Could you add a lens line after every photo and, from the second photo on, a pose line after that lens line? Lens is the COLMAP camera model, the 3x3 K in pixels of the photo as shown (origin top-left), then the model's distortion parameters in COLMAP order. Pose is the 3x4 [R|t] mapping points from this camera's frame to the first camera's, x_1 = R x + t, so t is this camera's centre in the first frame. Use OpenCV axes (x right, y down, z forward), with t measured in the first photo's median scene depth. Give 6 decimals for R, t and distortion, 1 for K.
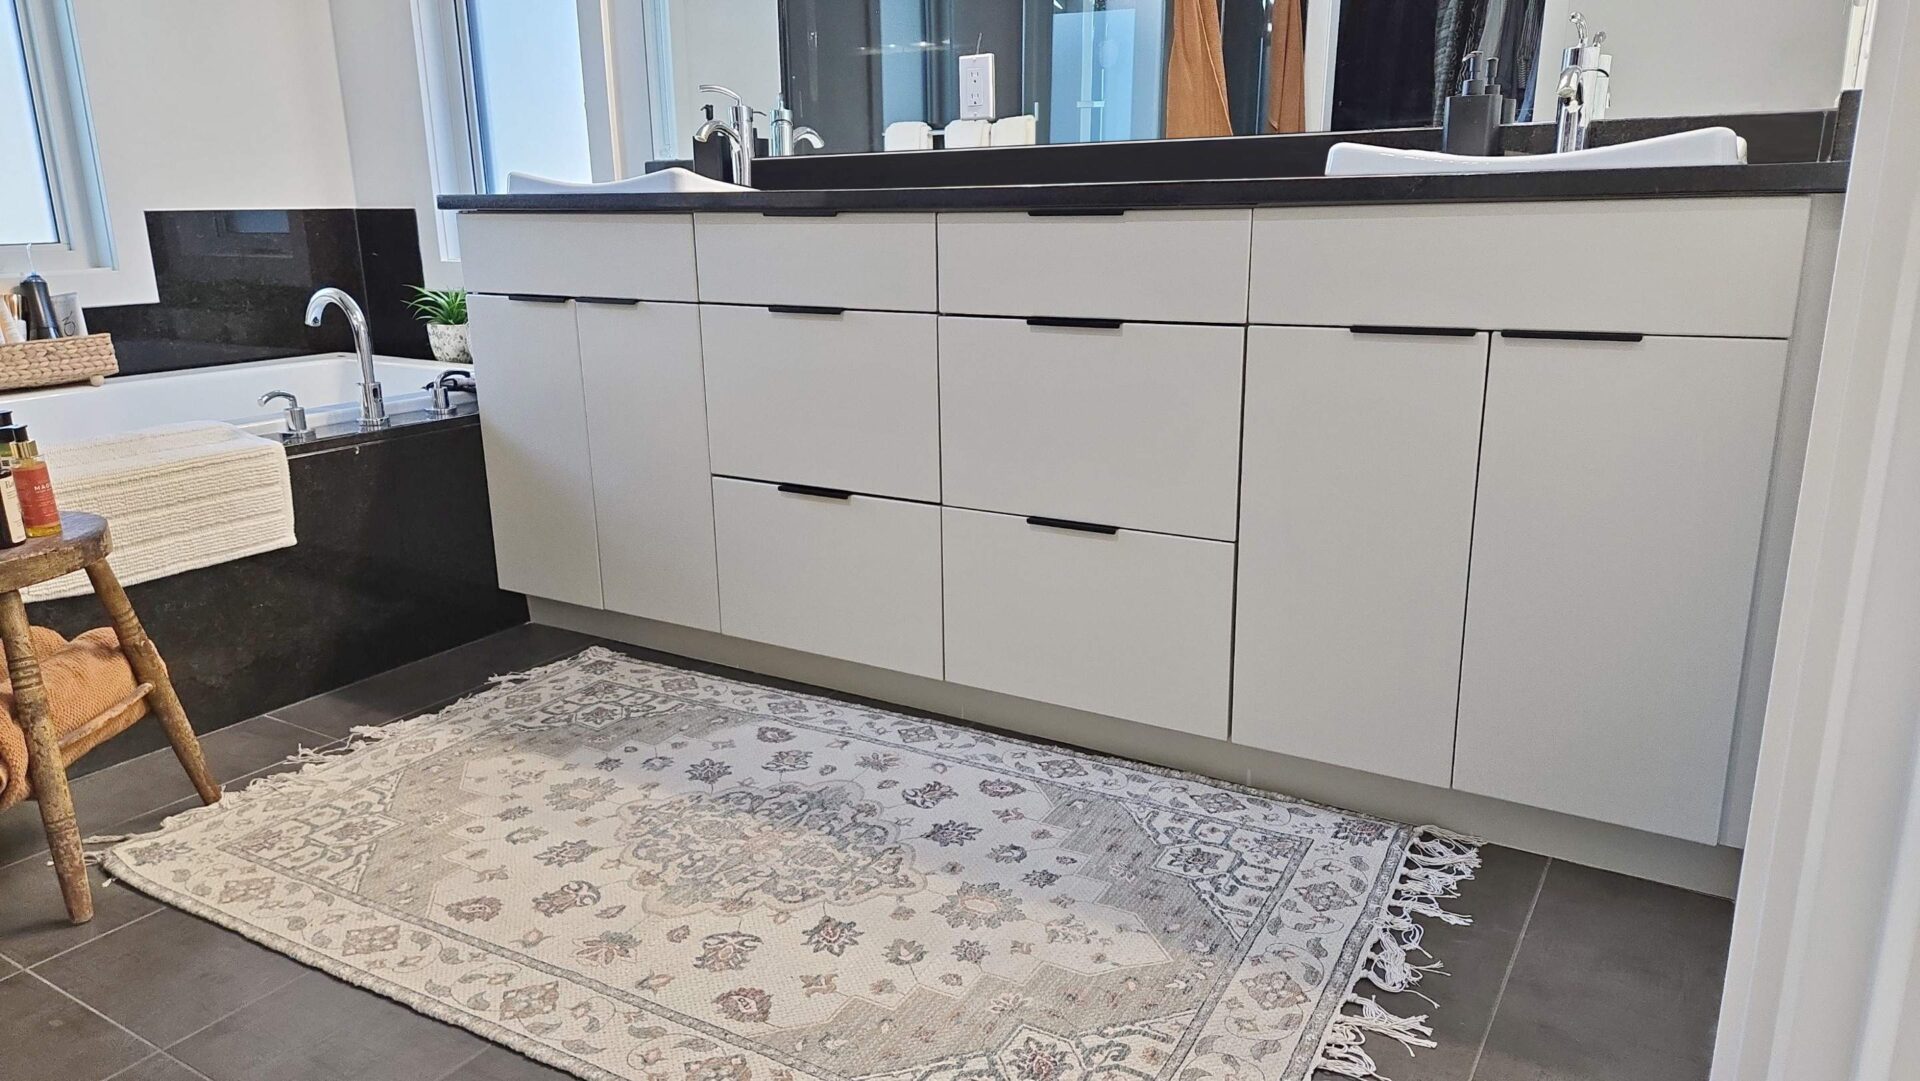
lens RADIAL K [[1262.2, 0, 960.9], [0, 1262.2, 535.8], [0, 0, 1]] dist [0.044092, -0.019657]
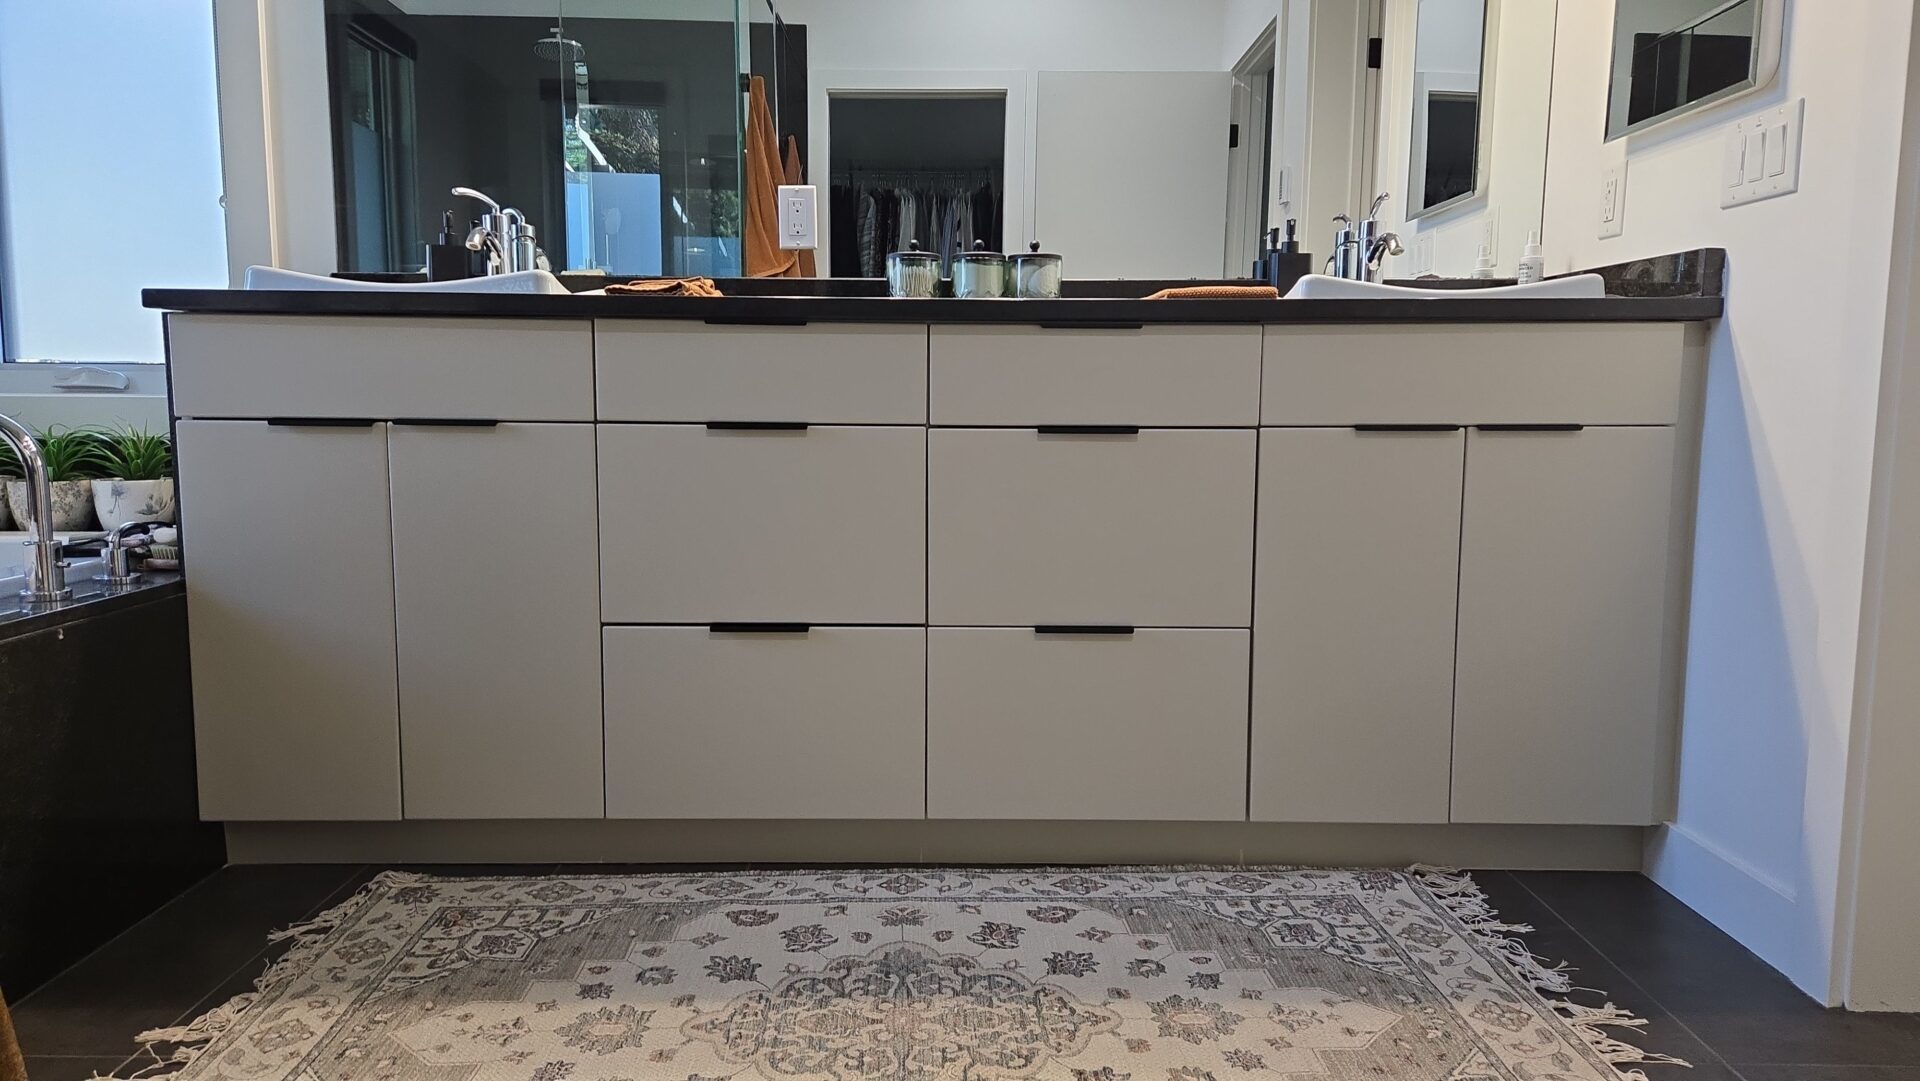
lens RADIAL K [[1262.2, 0, 967.4], [0, 1262.2, 527.5], [0, 0, 1]] dist [0.044092, -0.019657]
pose [[0.853030, -0.038433, 0.520445, -0.497973], [0.115823, 0.986355, -0.116999, 0.017417], [-0.508847, 0.160083, 0.845842, 0.180534]]
